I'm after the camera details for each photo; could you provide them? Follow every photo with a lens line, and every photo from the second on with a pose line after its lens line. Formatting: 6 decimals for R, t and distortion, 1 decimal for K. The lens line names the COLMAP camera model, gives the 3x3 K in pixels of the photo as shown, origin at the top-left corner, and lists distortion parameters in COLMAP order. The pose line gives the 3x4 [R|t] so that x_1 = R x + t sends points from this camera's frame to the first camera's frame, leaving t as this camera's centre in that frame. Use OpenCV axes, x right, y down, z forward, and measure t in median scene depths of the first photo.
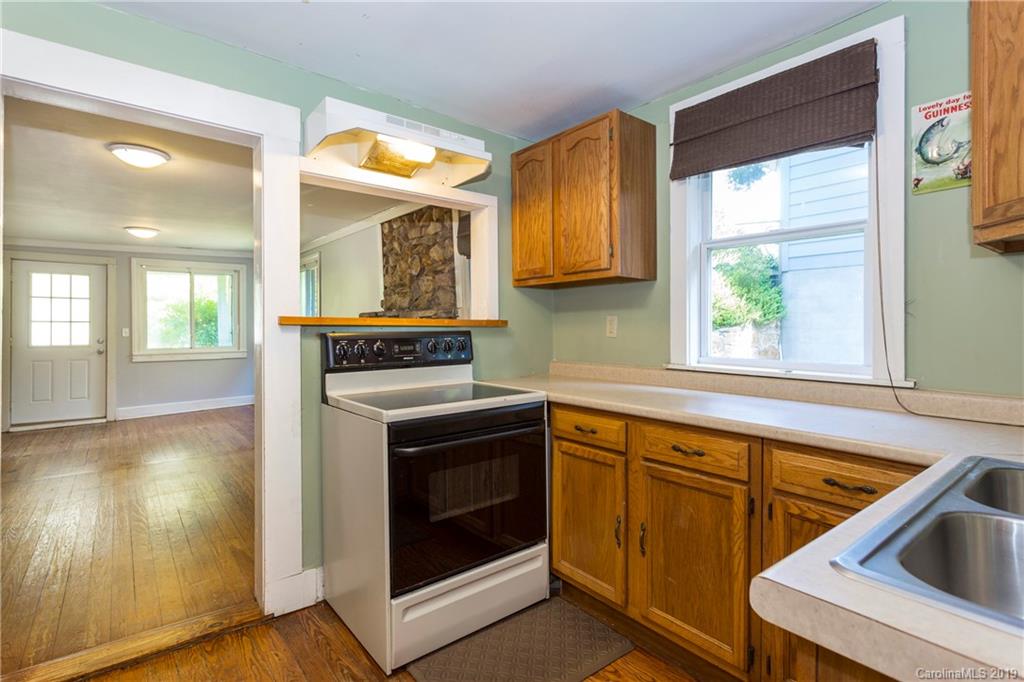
lens RADIAL K [[496.7, 0, 517.5], [0, 496.7, 329.5], [0, 0, 1]] dist [-0.003187, 0.003463]
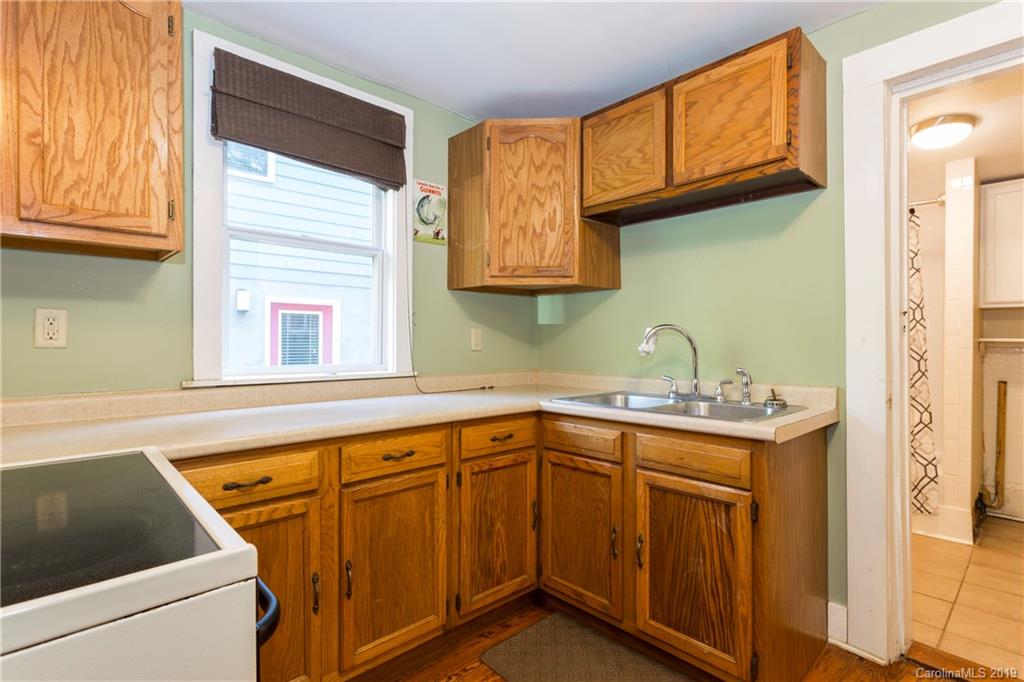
lens RADIAL K [[496.7, 0, 504.8], [0, 496.7, 342.0], [0, 0, 1]] dist [-0.003187, 0.003463]
pose [[-0.058578, -0.007383, 0.998256, -0.520220], [0.001077, 0.999972, 0.007459, 0.007976], [-0.998282, 0.001513, -0.058568, 0.668182]]
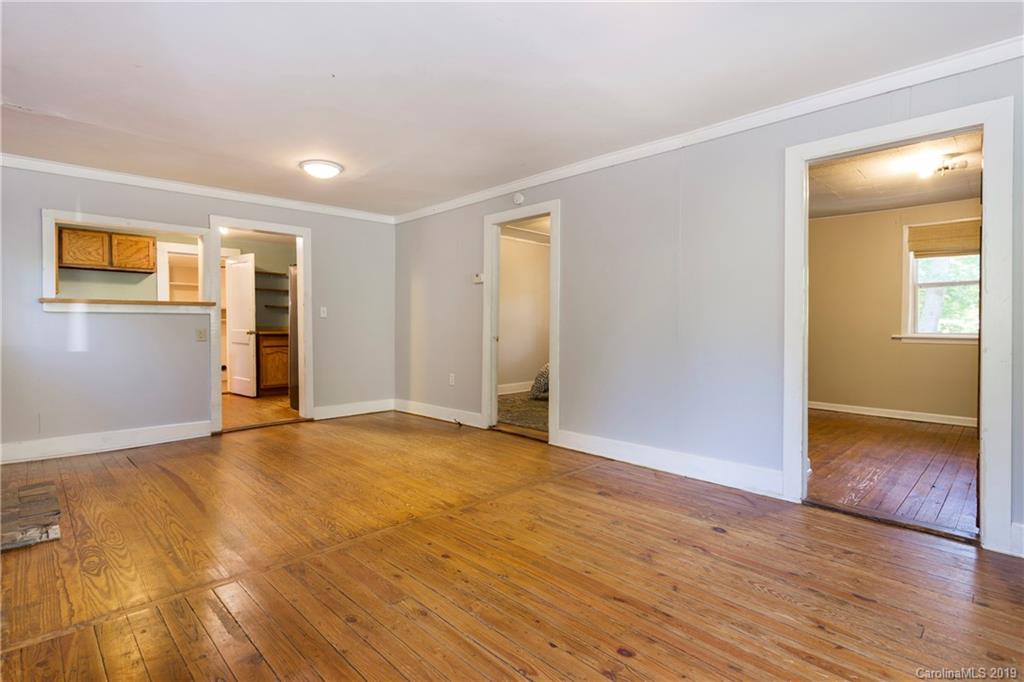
lens RADIAL K [[496.7, 0, 518.1], [0, 496.7, 330.9], [0, 0, 1]] dist [-0.003187, 0.003463]
pose [[-0.994766, 0.008097, -0.101855, -1.679746], [0.007341, 0.999943, 0.007803, 0.097015], [0.101912, 0.007015, -0.994769, 3.437403]]
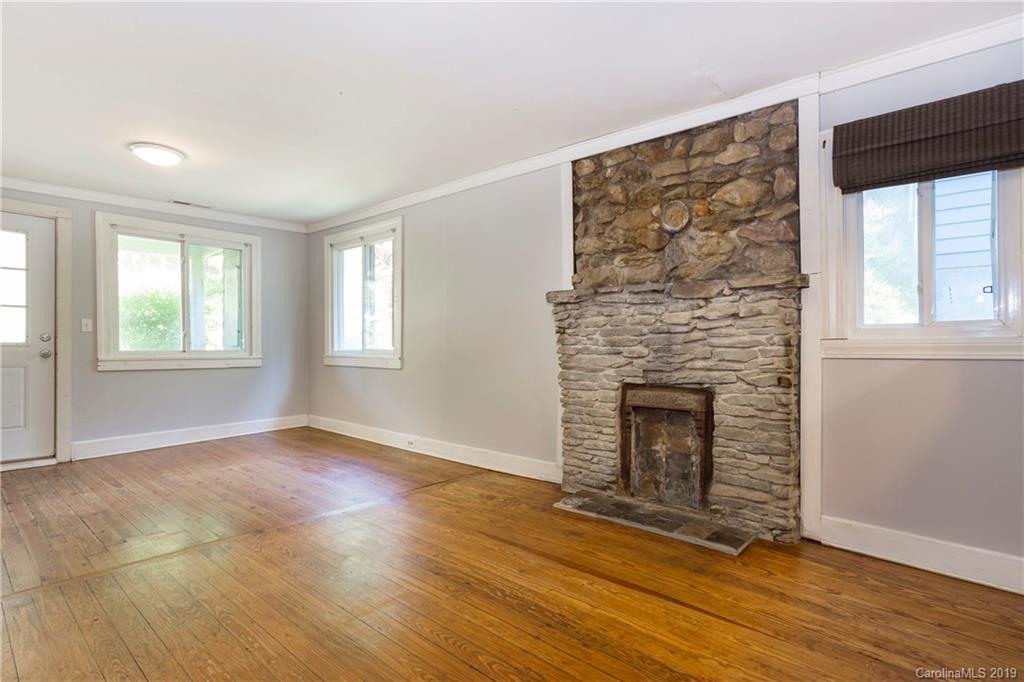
lens RADIAL K [[496.7, 0, 526.7], [0, 496.7, 354.8], [0, 0, 1]] dist [-0.003187, 0.003463]
pose [[0.983099, 0.006088, 0.182973, -1.111744], [-0.008238, 0.999906, 0.010992, 0.106487], [-0.182888, -0.012314, 0.983057, 0.825908]]
